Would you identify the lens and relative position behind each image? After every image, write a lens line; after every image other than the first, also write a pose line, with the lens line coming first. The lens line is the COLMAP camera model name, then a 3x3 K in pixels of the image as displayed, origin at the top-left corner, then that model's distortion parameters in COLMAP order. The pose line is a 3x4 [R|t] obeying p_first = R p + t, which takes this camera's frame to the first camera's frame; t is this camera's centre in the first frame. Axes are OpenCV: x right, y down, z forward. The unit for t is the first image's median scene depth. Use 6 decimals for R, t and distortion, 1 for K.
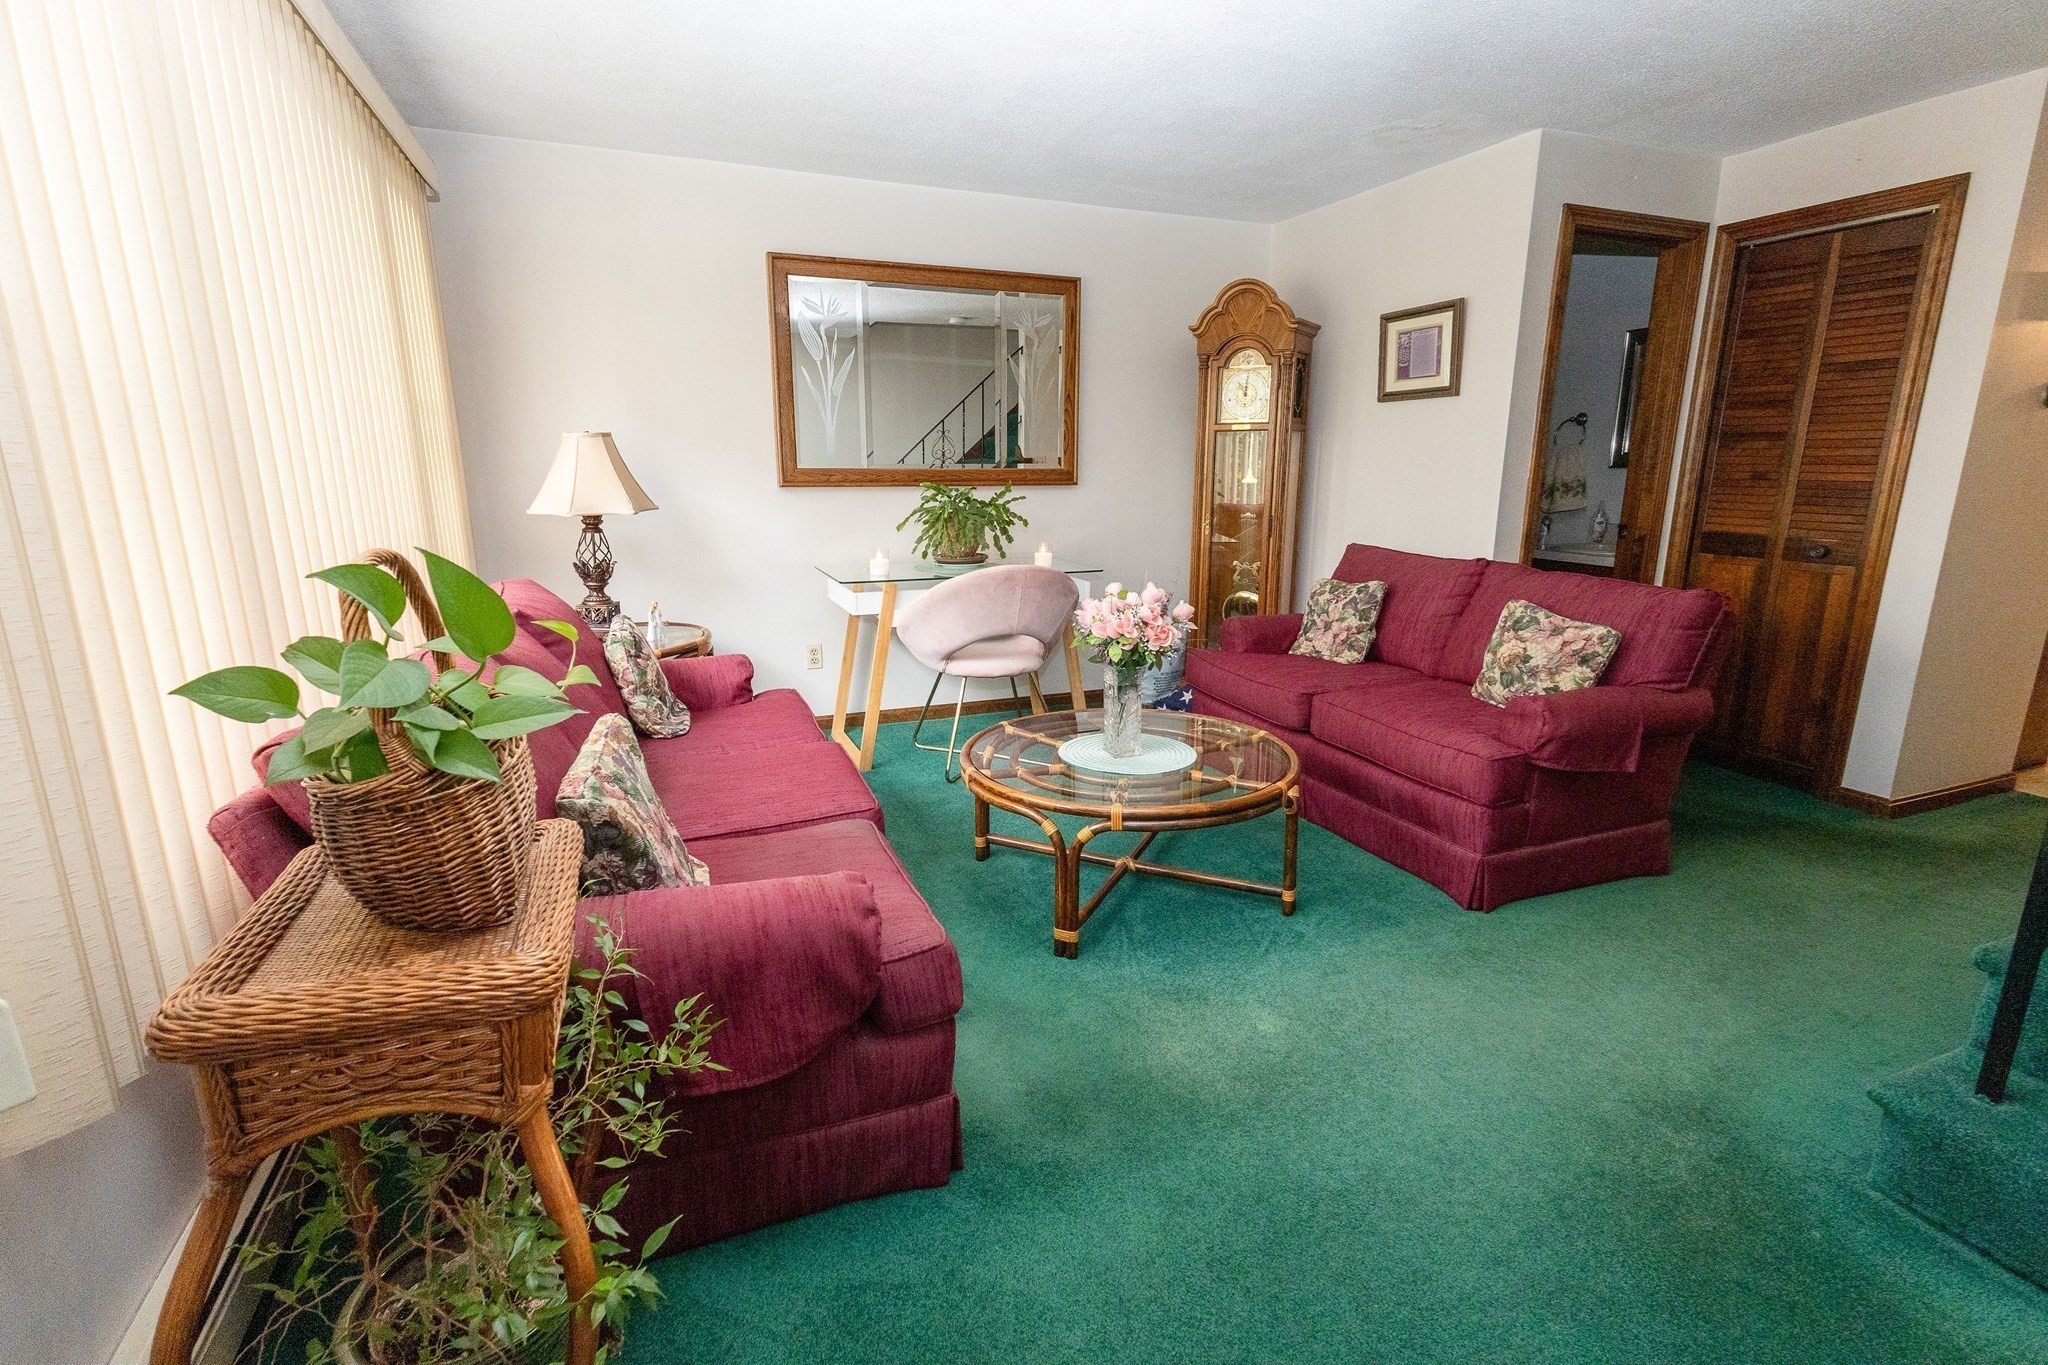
lens RADIAL K [[952.7, 0, 1029.2], [0, 952.7, 684.4], [0, 0, 1]] dist [-0.003242, 0.001364]
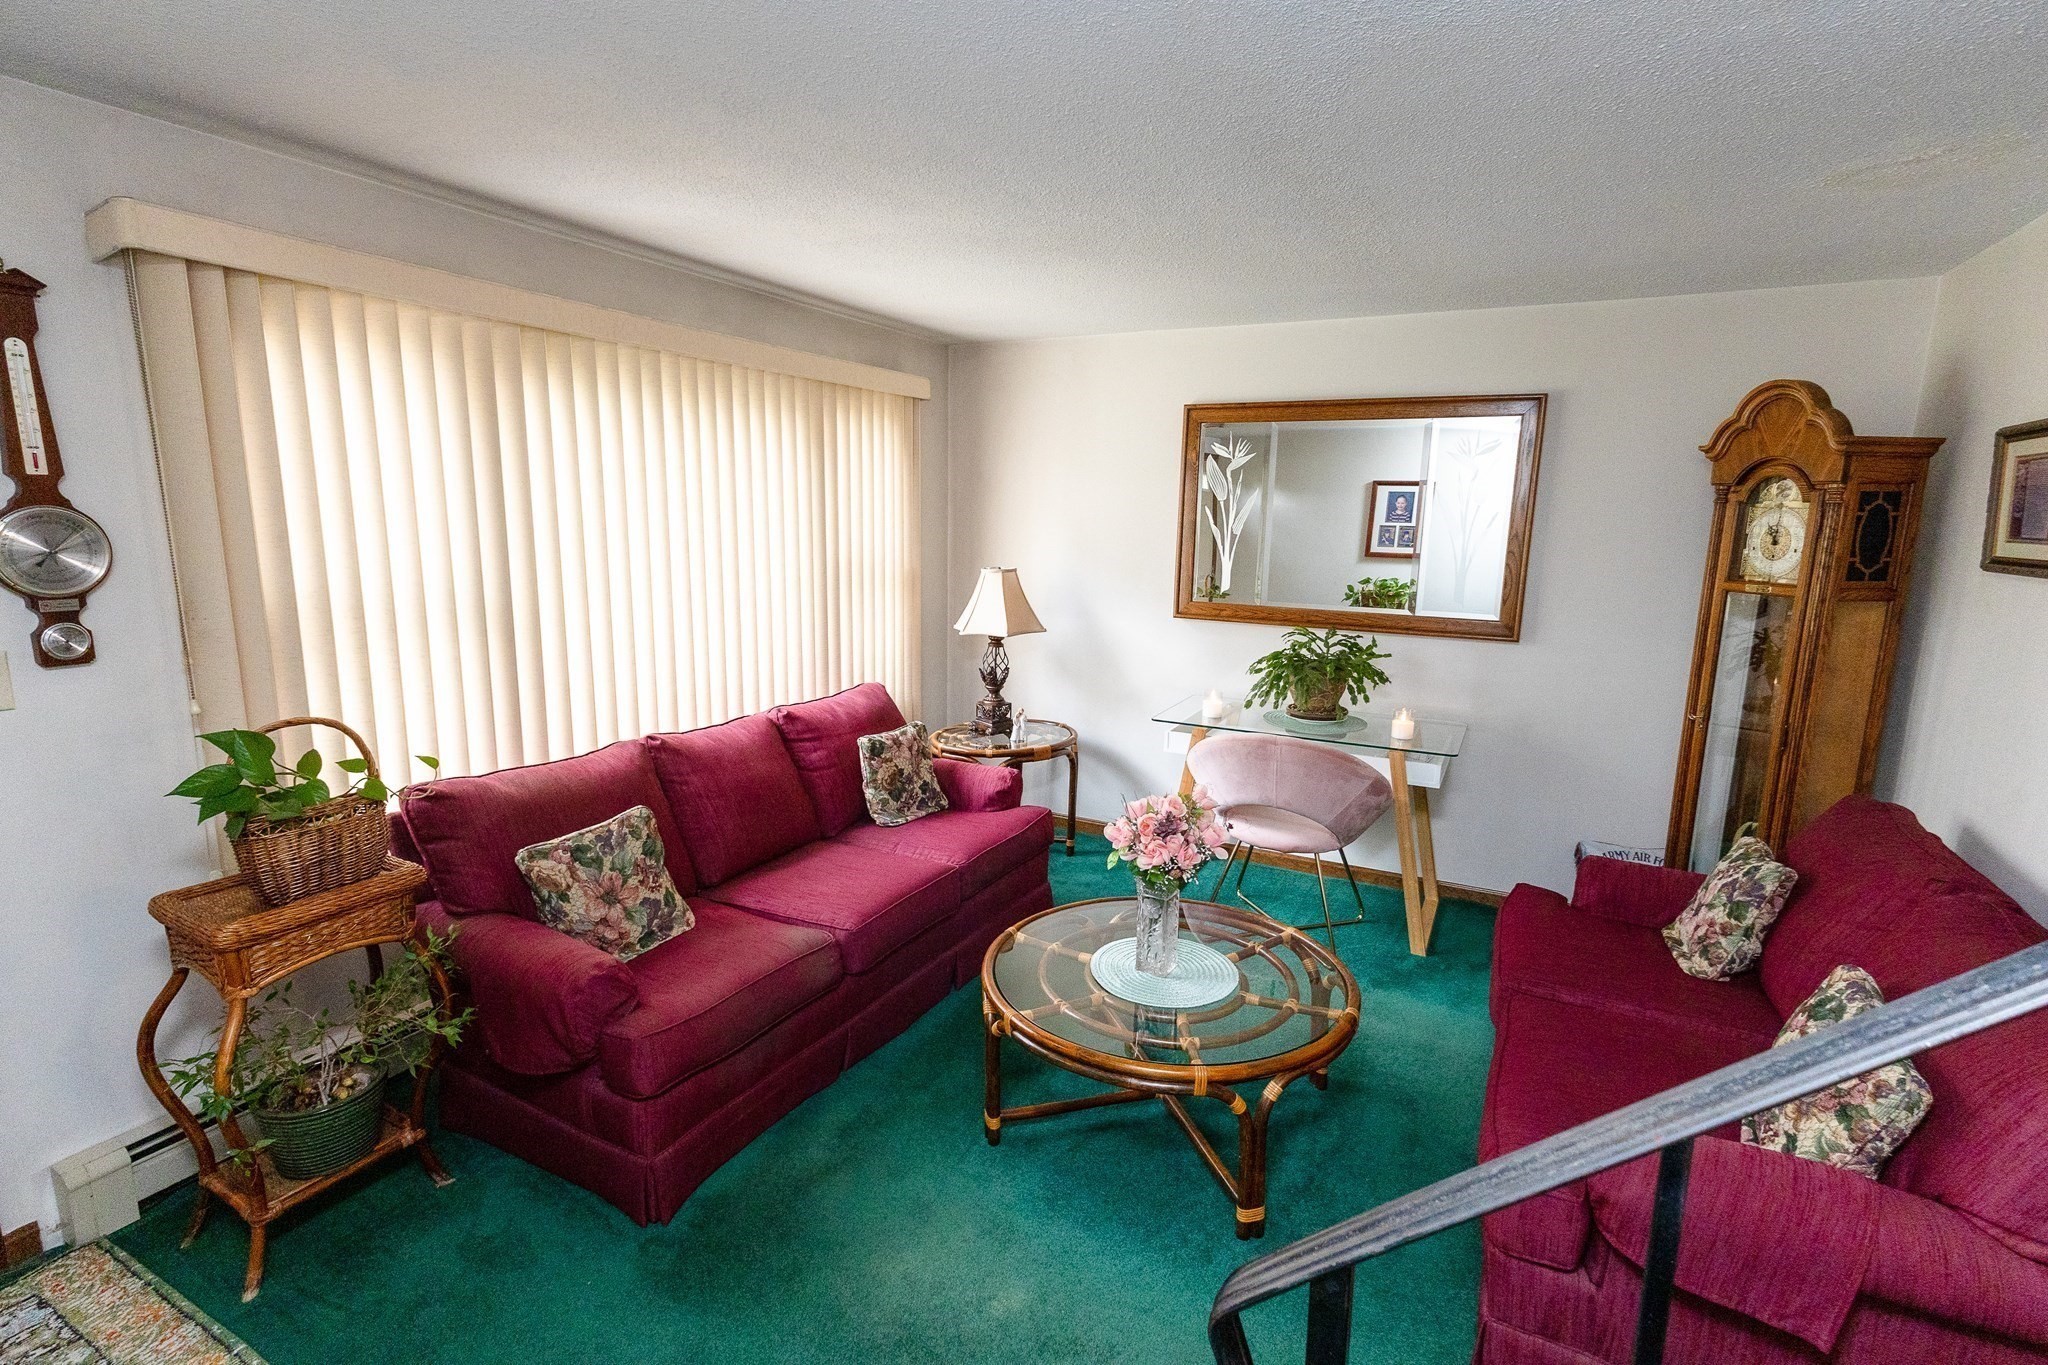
lens RADIAL K [[976.4, 0, 1024.0], [0, 976.4, 682.5], [0, 0, 1]] dist [-0.004063, 0.000231]
pose [[0.640698, 0.146850, -0.753619, 0.461239], [-0.188550, 0.981575, 0.030972, -0.137408], [0.744282, 0.122251, 0.656581, 0.167192]]
